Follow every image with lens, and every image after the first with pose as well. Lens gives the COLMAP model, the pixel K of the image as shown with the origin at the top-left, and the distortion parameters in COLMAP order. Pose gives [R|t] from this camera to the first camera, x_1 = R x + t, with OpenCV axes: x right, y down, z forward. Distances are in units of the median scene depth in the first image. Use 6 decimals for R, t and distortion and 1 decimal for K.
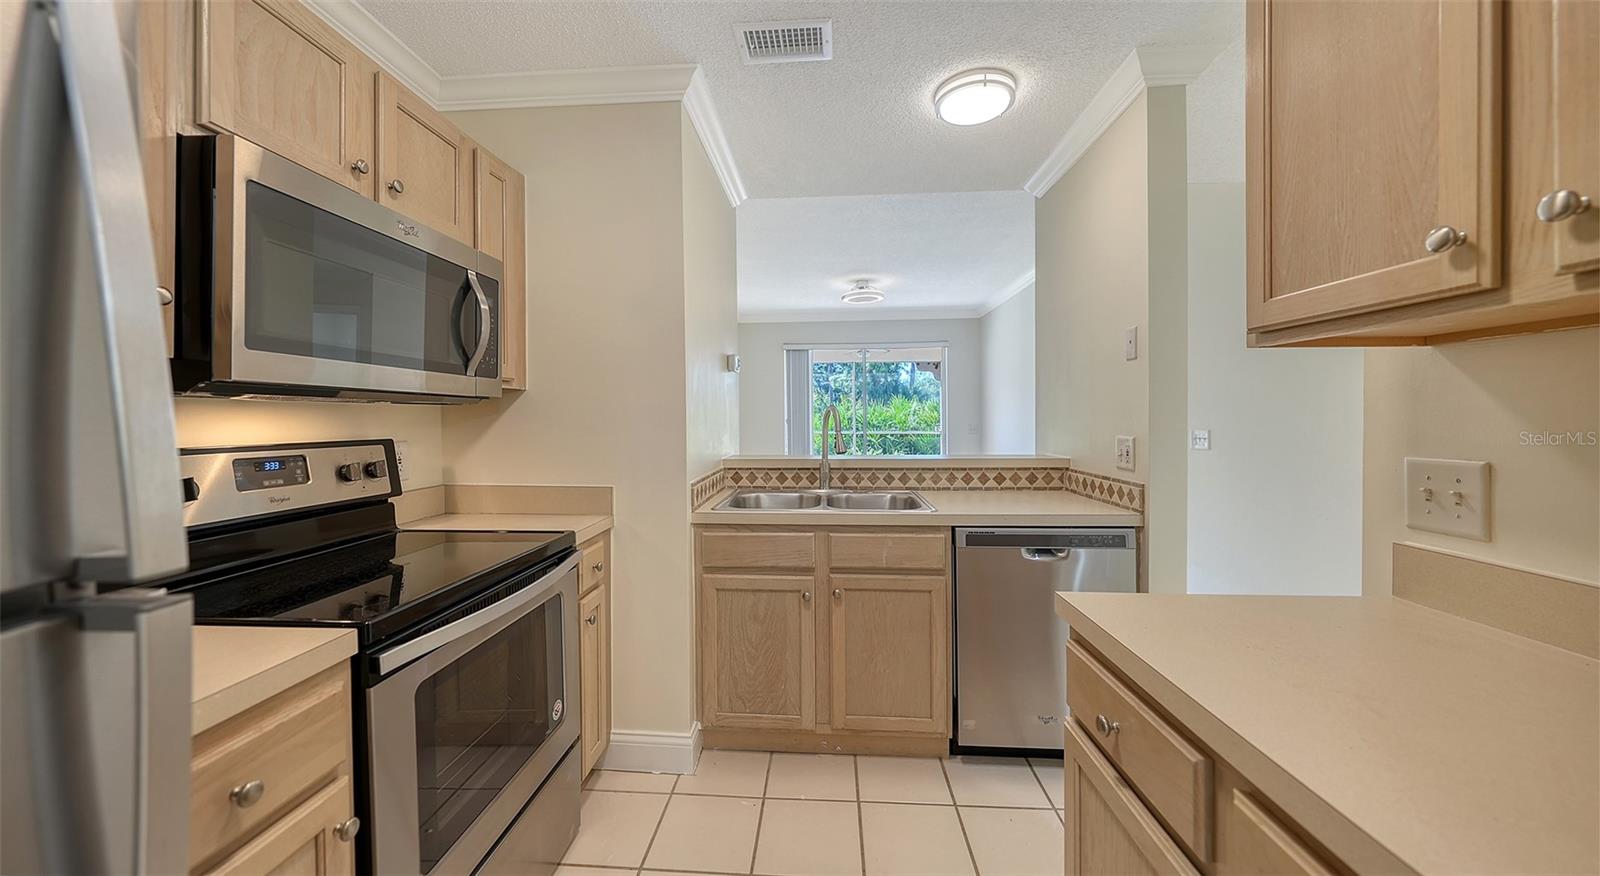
lens RADIAL K [[542.4, 0, 798.0], [0, 542.4, 425.0], [0, 0, 1]] dist [-0.005145, -0.000160]
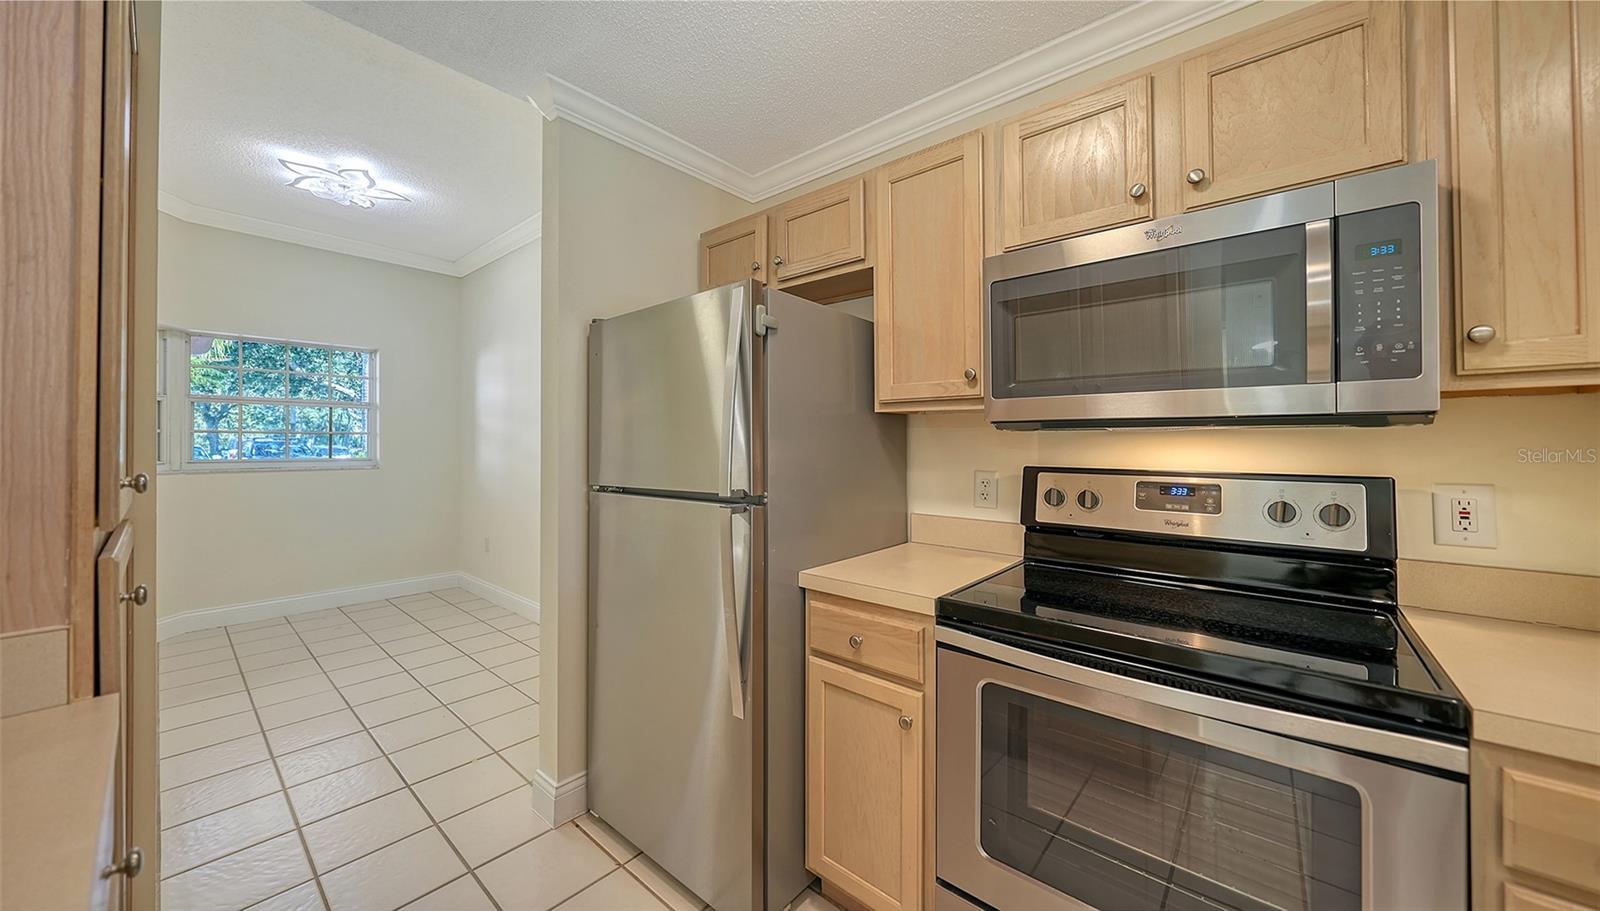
lens RADIAL K [[553.7, 0, 785.4], [0, 553.7, 439.6], [0, 0, 1]] dist [0.006364, -0.000270]
pose [[-0.613638, -0.005467, -0.789569, 0.248473], [-0.008763, 0.999962, -0.000113, -0.013165], [0.789539, 0.006849, -0.613662, 0.706957]]
